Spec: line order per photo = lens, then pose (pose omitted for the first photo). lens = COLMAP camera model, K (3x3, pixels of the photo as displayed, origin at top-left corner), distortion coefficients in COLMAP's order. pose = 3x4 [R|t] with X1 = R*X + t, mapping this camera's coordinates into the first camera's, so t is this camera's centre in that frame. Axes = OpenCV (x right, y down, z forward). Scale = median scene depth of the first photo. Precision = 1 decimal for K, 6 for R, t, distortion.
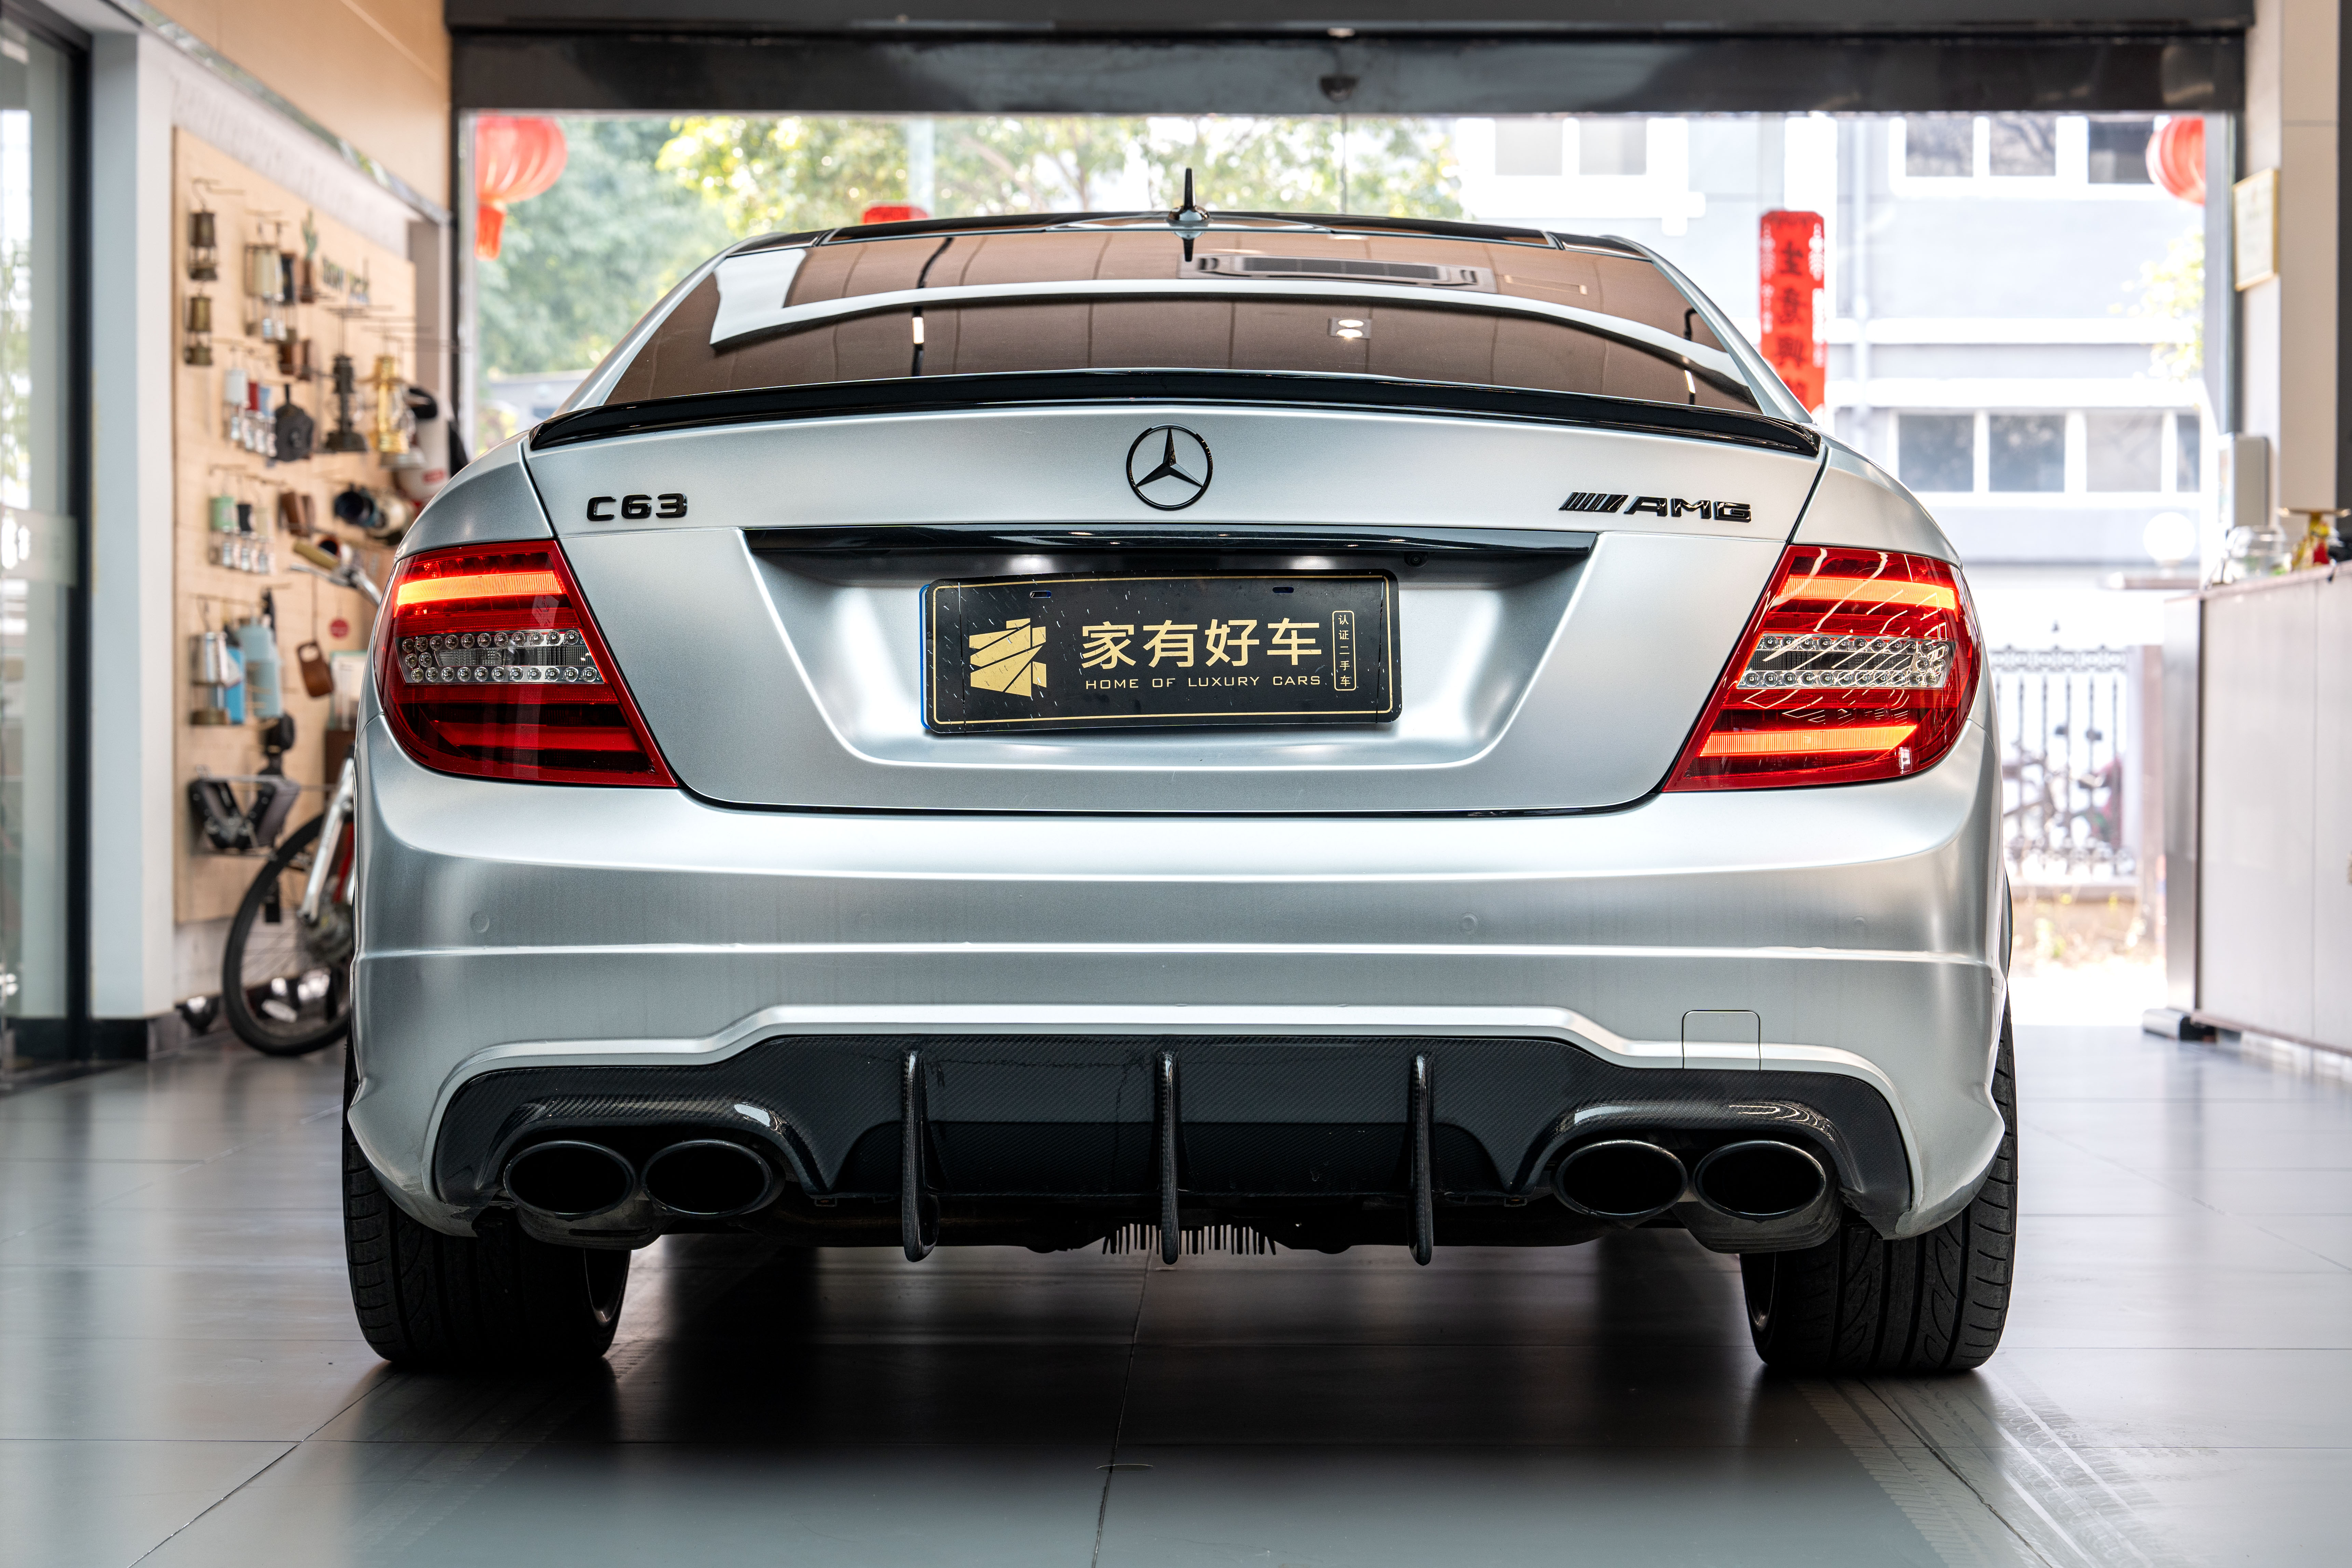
lens RADIAL K [[4756.1, 0, 1176.5], [0, 4756.1, 782.1], [0, 0, 1]] dist [0.093149, 0.000000]
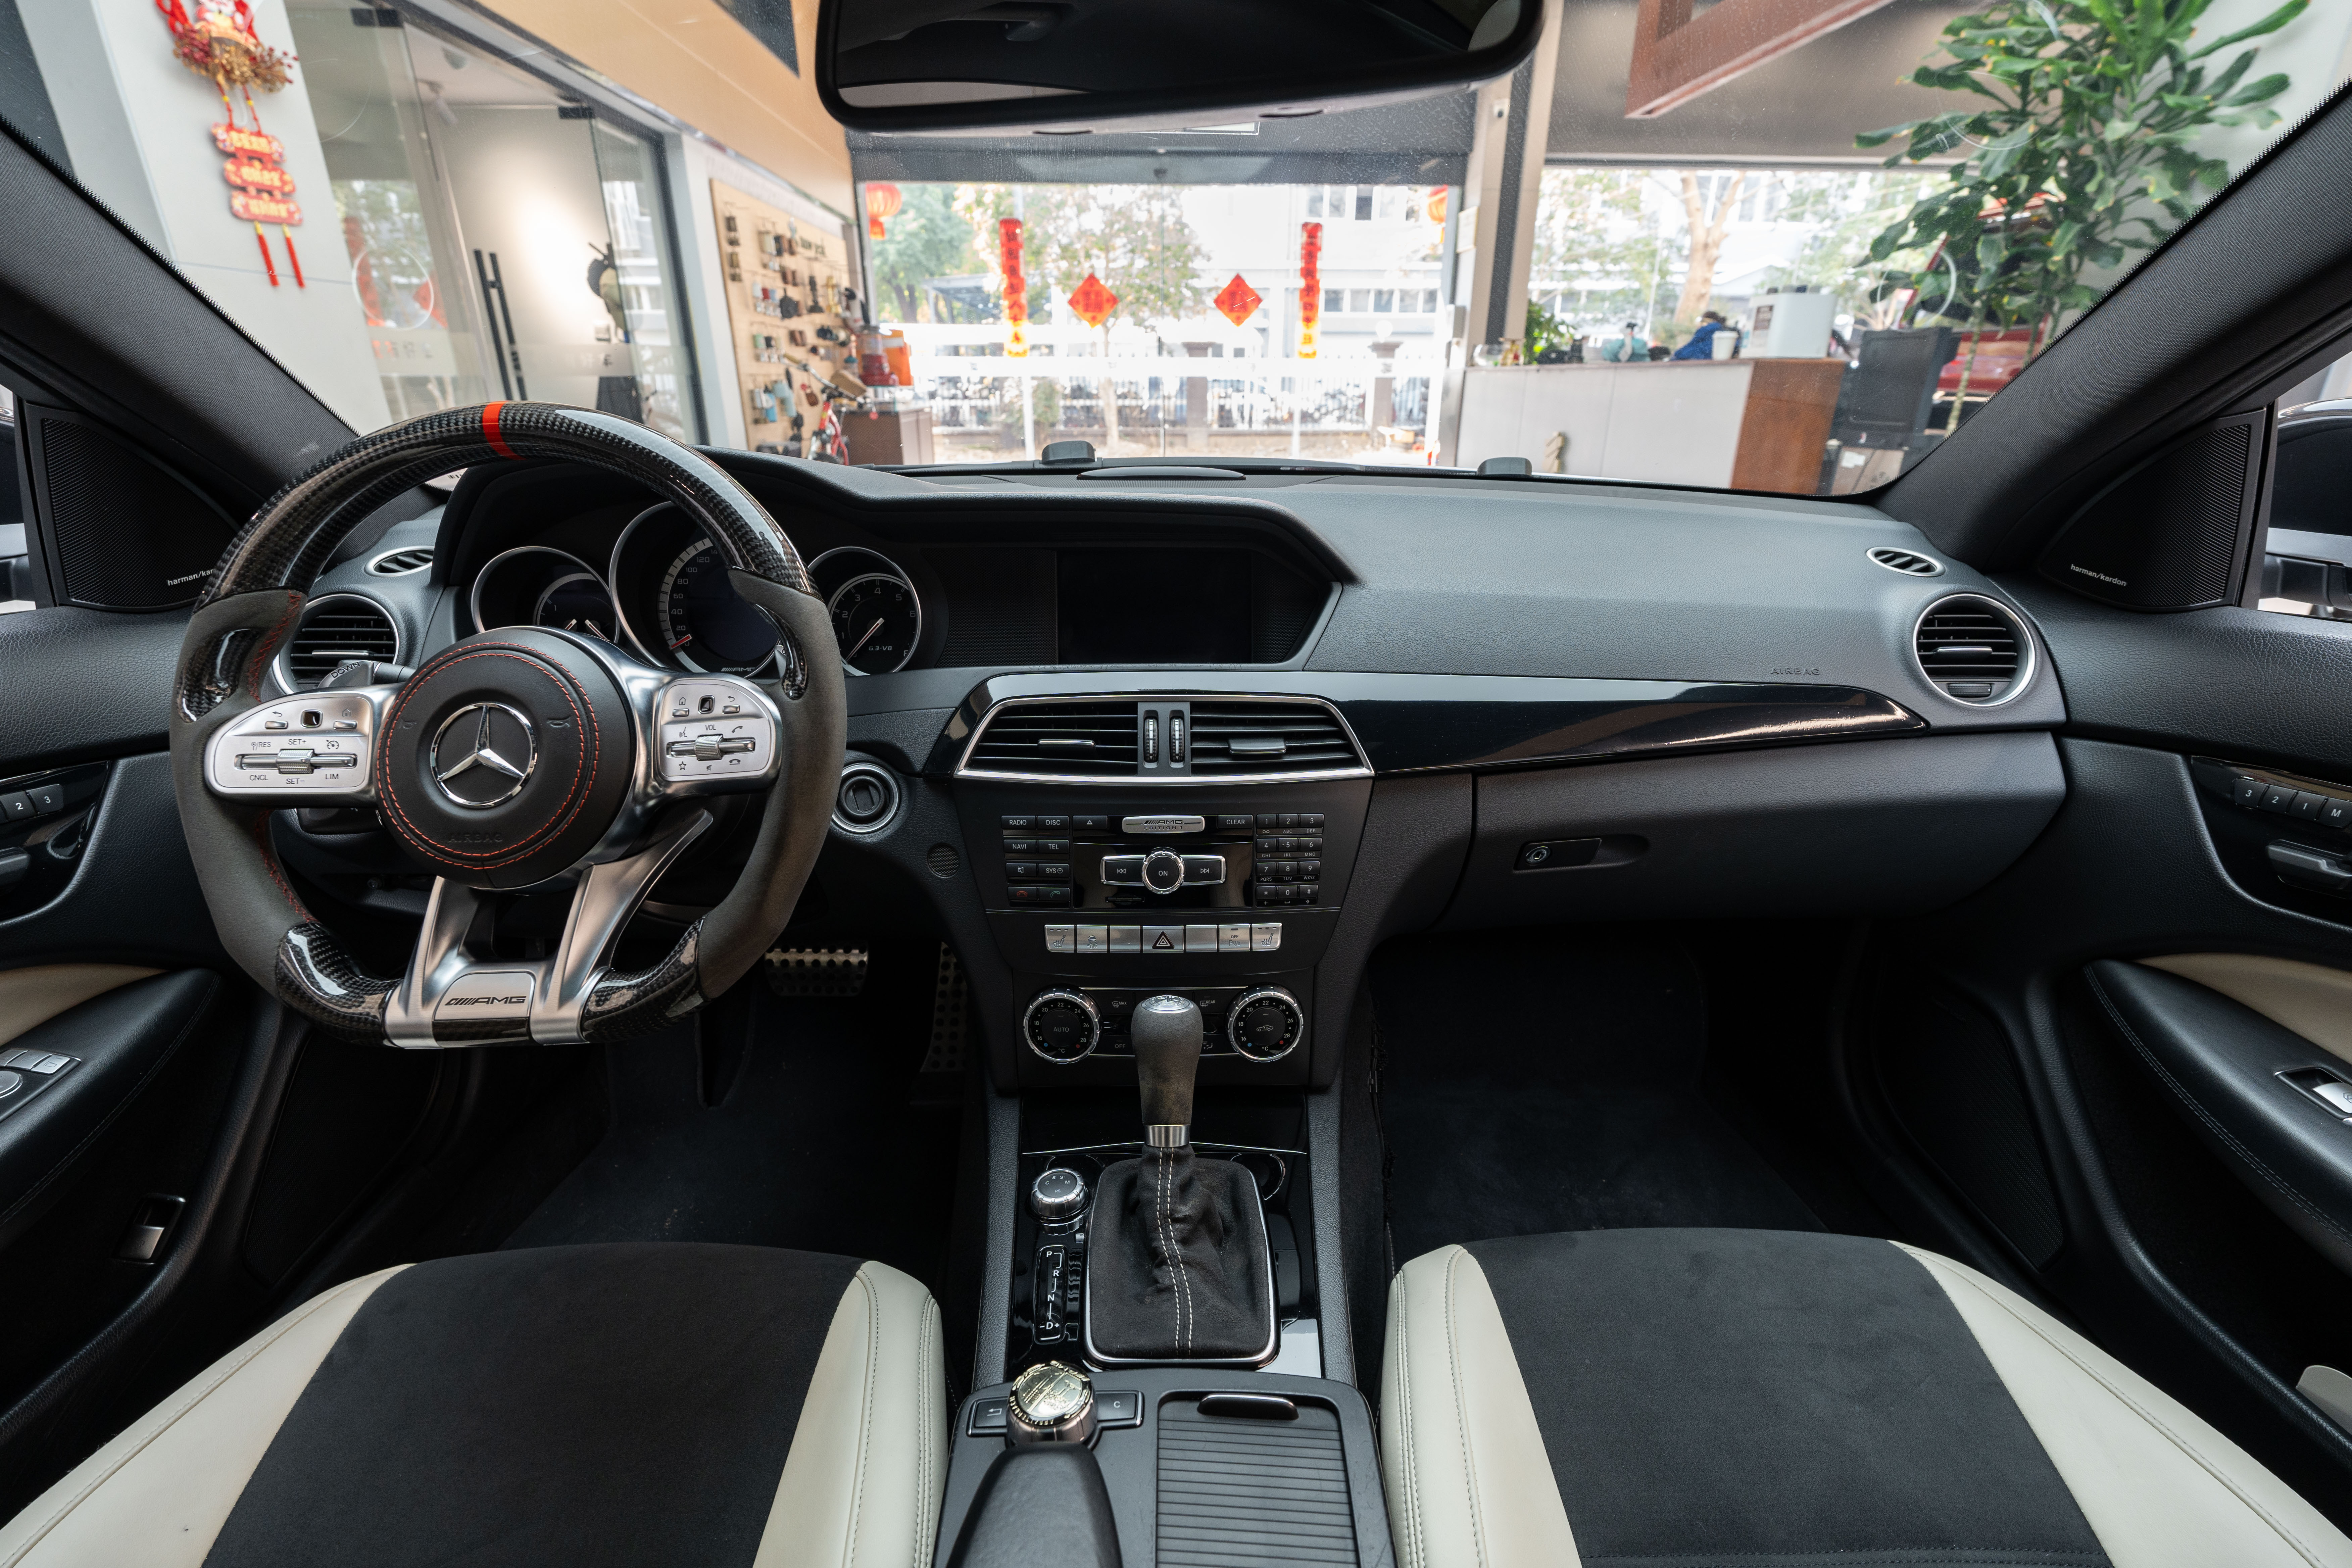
lens RADIAL K [[1025.4, 0, 1157.7], [0, 1025.4, 777.9], [0, 0, 1]] dist [0.001696, -0.000521]
pose [[0.999165, -0.017708, 0.036834, 0.002733], [0.003175, 0.932167, 0.362014, -0.031951], [-0.040745, -0.361594, 0.931445, 0.320397]]
